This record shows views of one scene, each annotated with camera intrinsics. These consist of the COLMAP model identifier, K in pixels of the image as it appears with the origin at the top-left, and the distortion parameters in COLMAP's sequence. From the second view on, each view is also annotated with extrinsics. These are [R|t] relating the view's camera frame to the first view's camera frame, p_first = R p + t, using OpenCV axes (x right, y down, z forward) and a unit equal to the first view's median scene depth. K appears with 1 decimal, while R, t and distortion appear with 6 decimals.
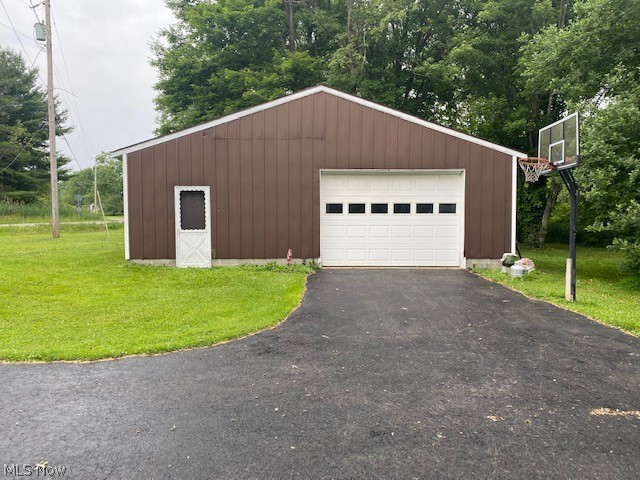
lens RADIAL K [[490.4, 0, 323.8], [0, 490.4, 239.3], [0, 0, 1]] dist [0.054574, -0.063708]
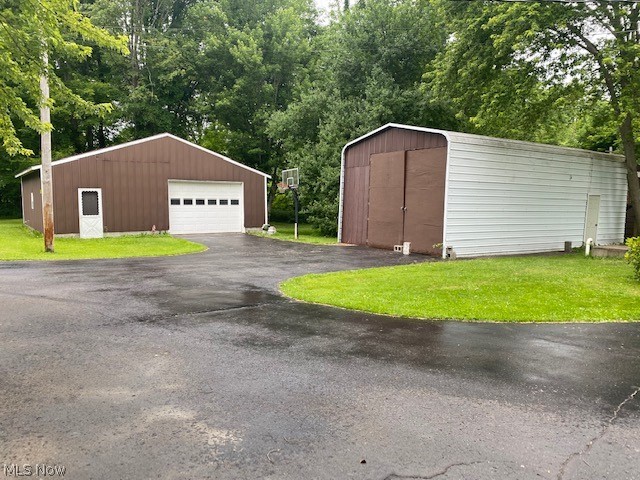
lens RADIAL K [[490.4, 0, 319.5], [0, 490.4, 241.9], [0, 0, 1]] dist [0.054574, -0.063708]
pose [[0.833880, -0.046305, 0.550000, -0.542533], [0.021606, 0.998449, 0.051303, 0.001571], [-0.551523, -0.030897, 0.833587, -0.798915]]
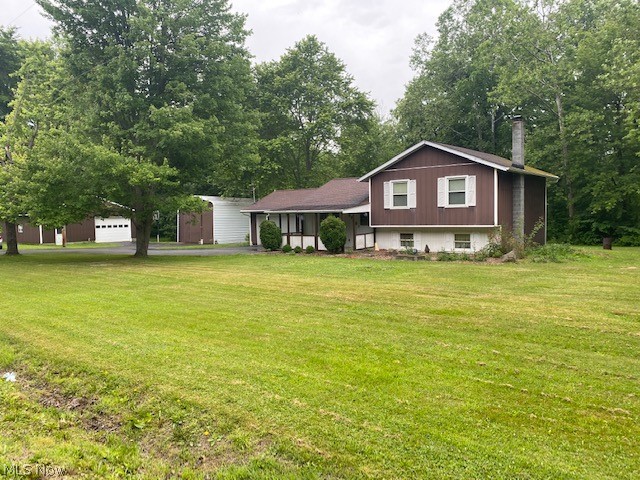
lens RADIAL K [[490.4, 0, 318.6], [0, 490.4, 241.7], [0, 0, 1]] dist [0.054574, -0.063708]
pose [[0.644847, -0.059800, 0.761969, -1.830159], [0.054121, 0.998005, 0.032522, 0.019184], [-0.762393, 0.020267, 0.646797, -2.823237]]
